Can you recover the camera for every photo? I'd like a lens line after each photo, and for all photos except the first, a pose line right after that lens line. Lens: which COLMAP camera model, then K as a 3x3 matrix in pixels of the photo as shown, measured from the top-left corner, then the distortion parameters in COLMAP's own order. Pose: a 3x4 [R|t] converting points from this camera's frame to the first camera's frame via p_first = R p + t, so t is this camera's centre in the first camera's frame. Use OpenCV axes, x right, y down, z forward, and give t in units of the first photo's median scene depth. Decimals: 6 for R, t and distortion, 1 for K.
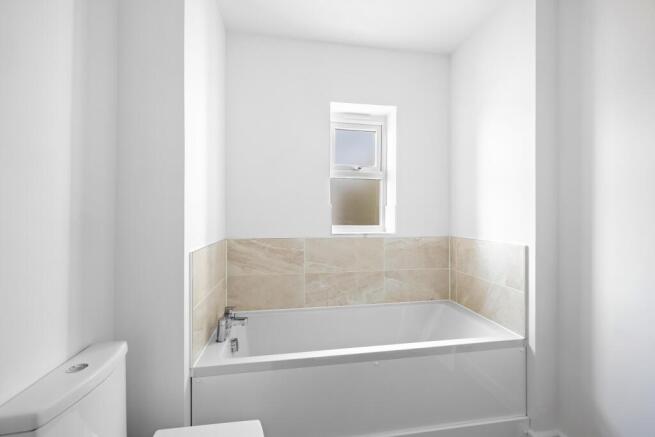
lens RADIAL K [[277.1, 0, 327.3], [0, 277.1, 214.4], [0, 0, 1]] dist [0.001386, 0.000256]
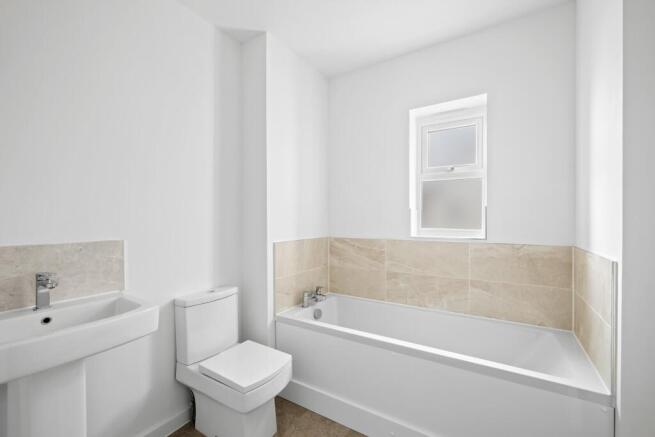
lens RADIAL K [[277.1, 0, 326.8], [0, 277.1, 222.4], [0, 0, 1]] dist [0.001386, 0.000256]
pose [[0.743655, 0.002863, -0.668558, 0.477135], [0.006198, 0.999918, 0.011177, 0.002989], [0.668535, -0.012456, 0.743576, 0.011108]]
